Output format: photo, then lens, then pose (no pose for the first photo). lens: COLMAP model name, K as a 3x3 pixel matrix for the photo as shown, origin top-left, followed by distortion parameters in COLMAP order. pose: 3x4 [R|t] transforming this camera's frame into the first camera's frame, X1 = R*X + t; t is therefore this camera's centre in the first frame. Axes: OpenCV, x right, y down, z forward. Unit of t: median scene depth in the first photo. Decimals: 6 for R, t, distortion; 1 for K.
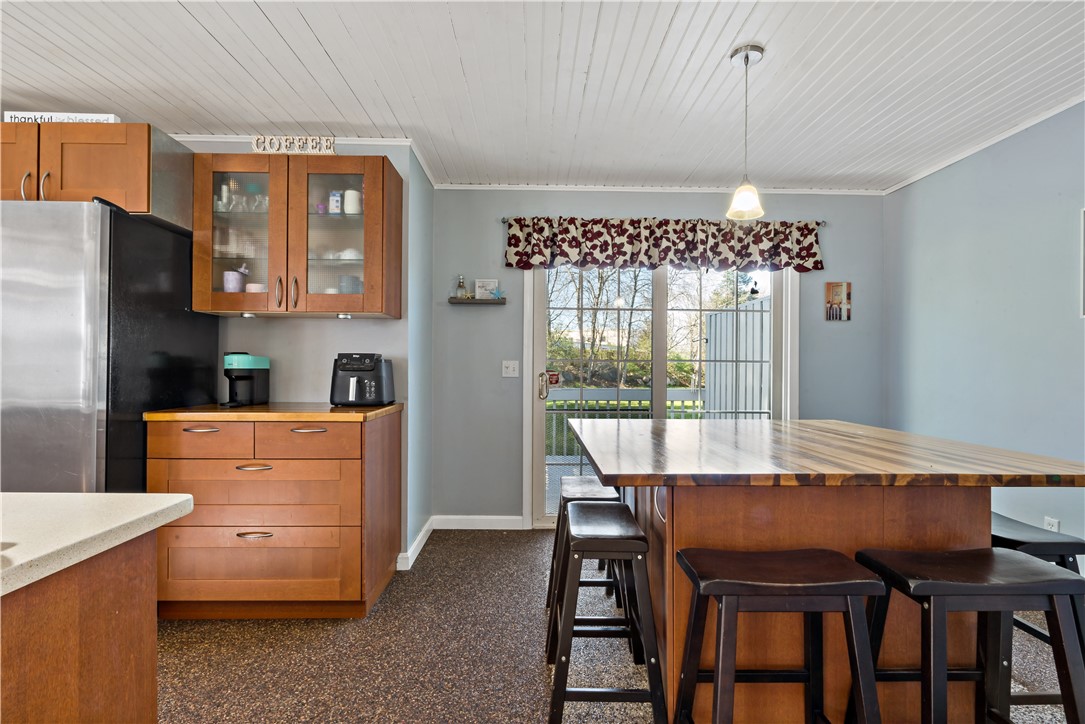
lens RADIAL K [[538.1, 0, 542.1], [0, 538.1, 365.2], [0, 0, 1]] dist [0.017114, 0.000142]
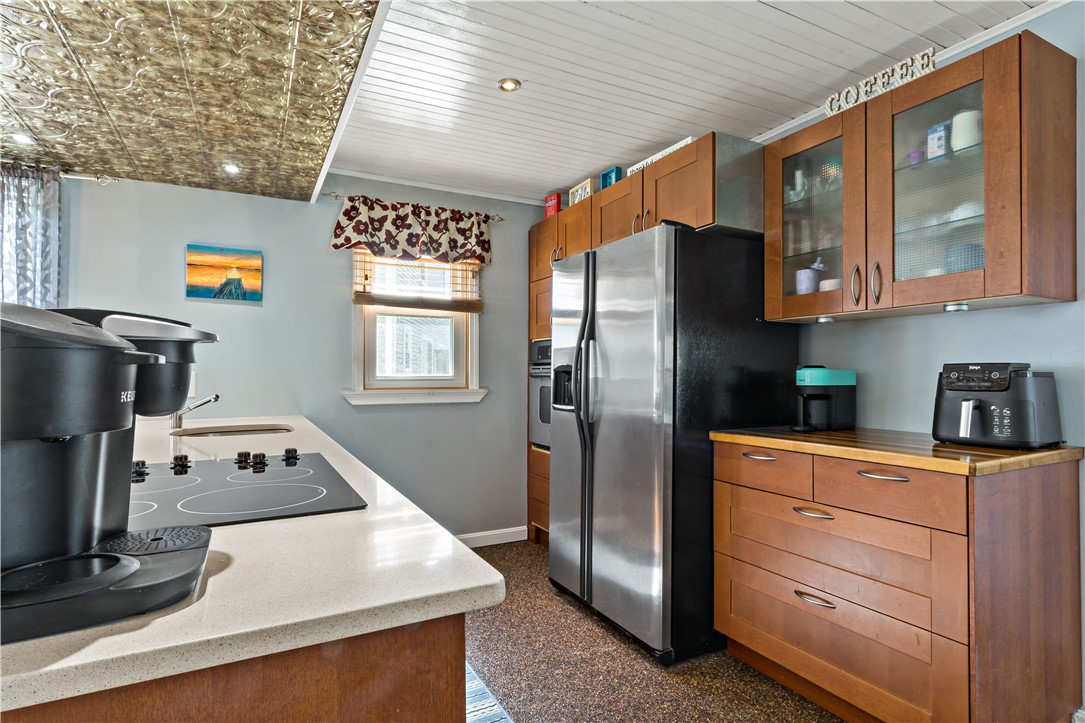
lens RADIAL K [[556.7, 0, 543.5], [0, 556.7, 371.6], [0, 0, 1]] dist [-0.002548, -0.000298]
pose [[0.449377, -0.012535, -0.893254, 0.009971], [0.007673, 0.999919, -0.010172, -0.006760], [0.893309, -0.002282, 0.449437, 0.181552]]
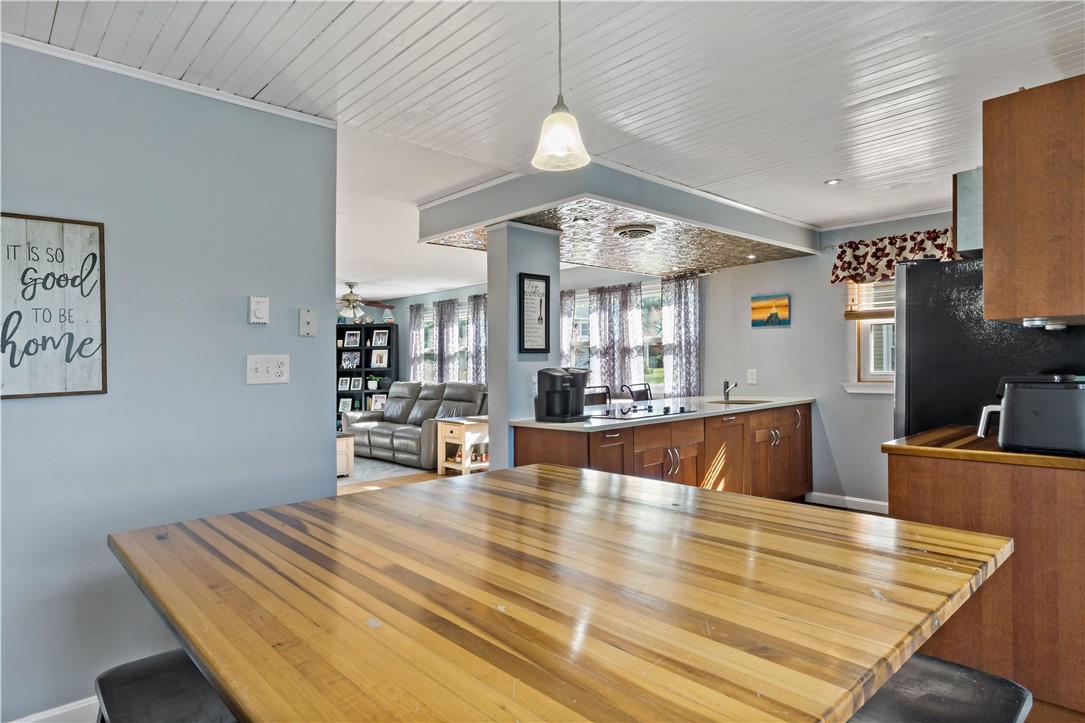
lens RADIAL K [[620.2, 0, 513.9], [0, 620.2, 360.0], [0, 0, 1]] dist [-0.002489, 0.000009]
pose [[-0.766463, -0.000996, -0.642288, 0.555563], [0.009702, 0.999867, -0.013129, -0.027891], [0.642215, -0.016295, -0.766351, 0.920612]]
